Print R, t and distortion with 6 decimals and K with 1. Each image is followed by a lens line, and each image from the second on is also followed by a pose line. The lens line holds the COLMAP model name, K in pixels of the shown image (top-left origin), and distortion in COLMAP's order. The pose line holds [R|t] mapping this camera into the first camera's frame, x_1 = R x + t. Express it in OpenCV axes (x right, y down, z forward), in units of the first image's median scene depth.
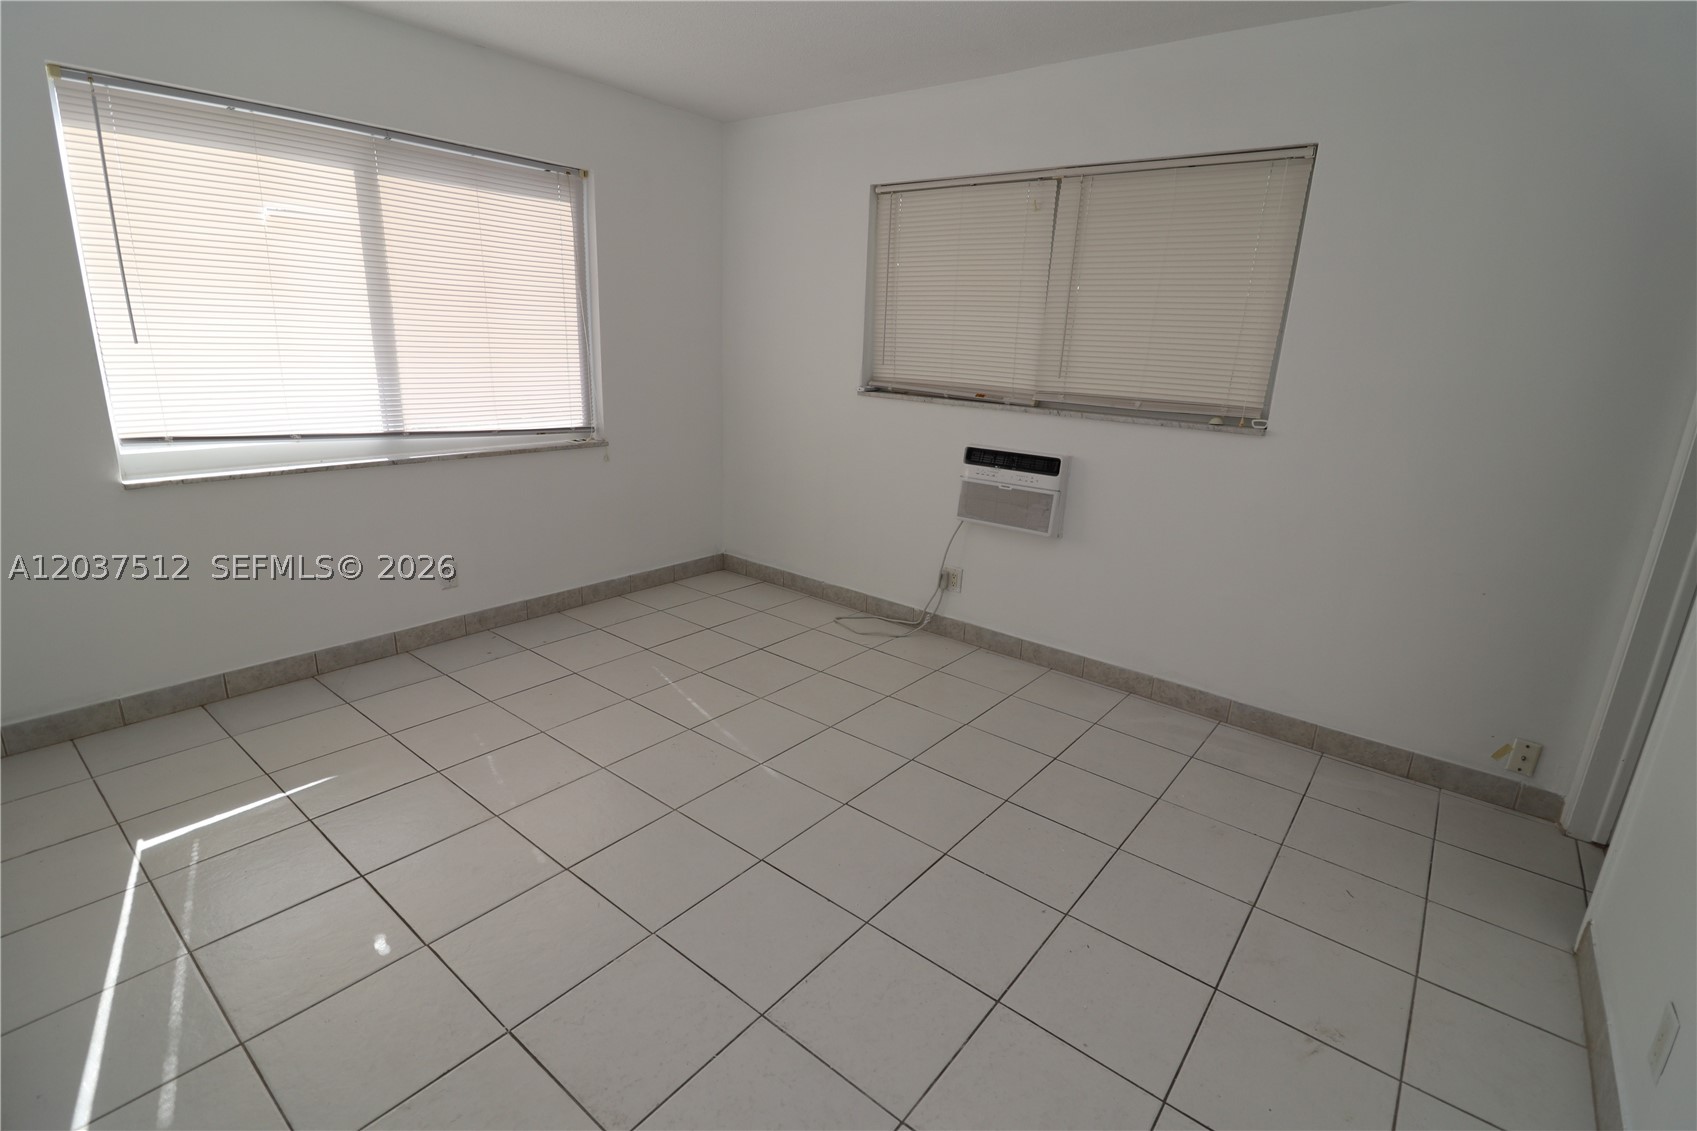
lens RADIAL K [[789.1, 0, 851.0], [0, 789.1, 559.8], [0, 0, 1]] dist [-0.000333, -0.013653]
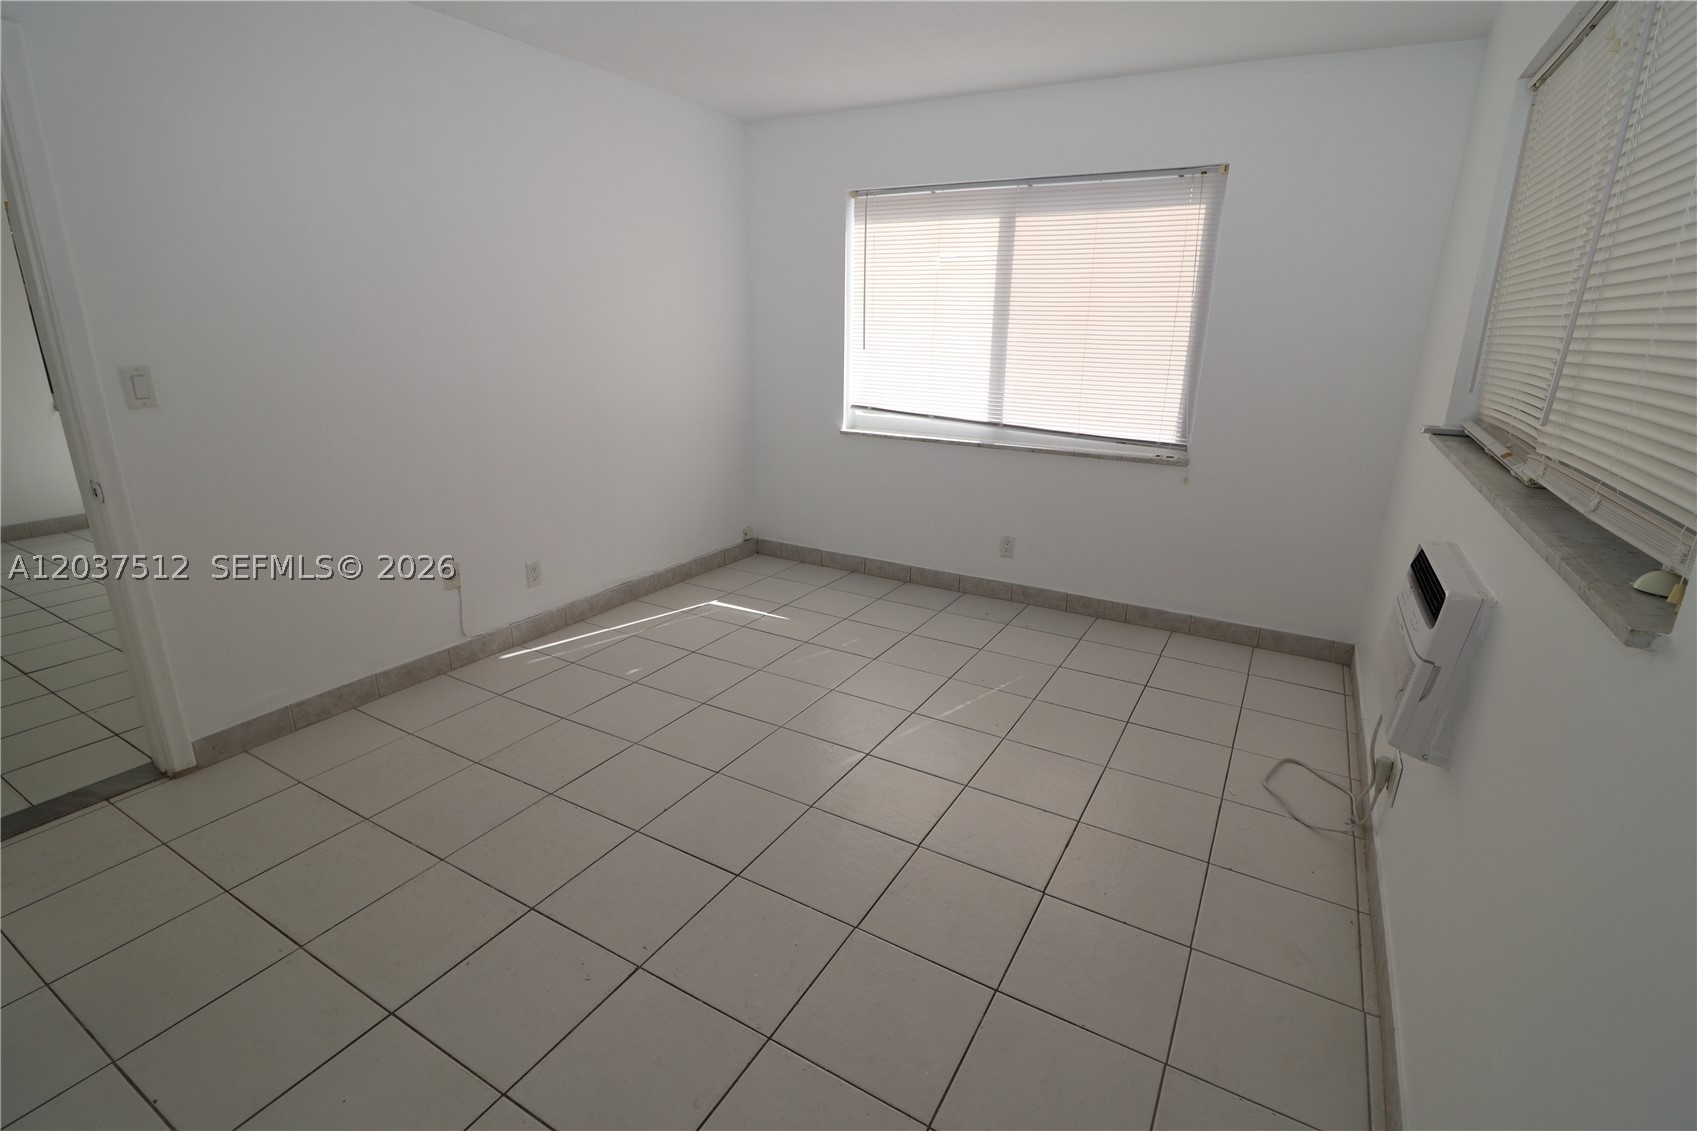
lens RADIAL K [[789.1, 0, 849.9], [0, 789.1, 562.4], [0, 0, 1]] dist [-0.000333, -0.013653]
pose [[0.151428, 0.252467, -0.955683, 0.644213], [-0.275774, 0.939233, 0.204425, -0.145356], [0.949220, 0.232597, 0.211850, 0.561771]]
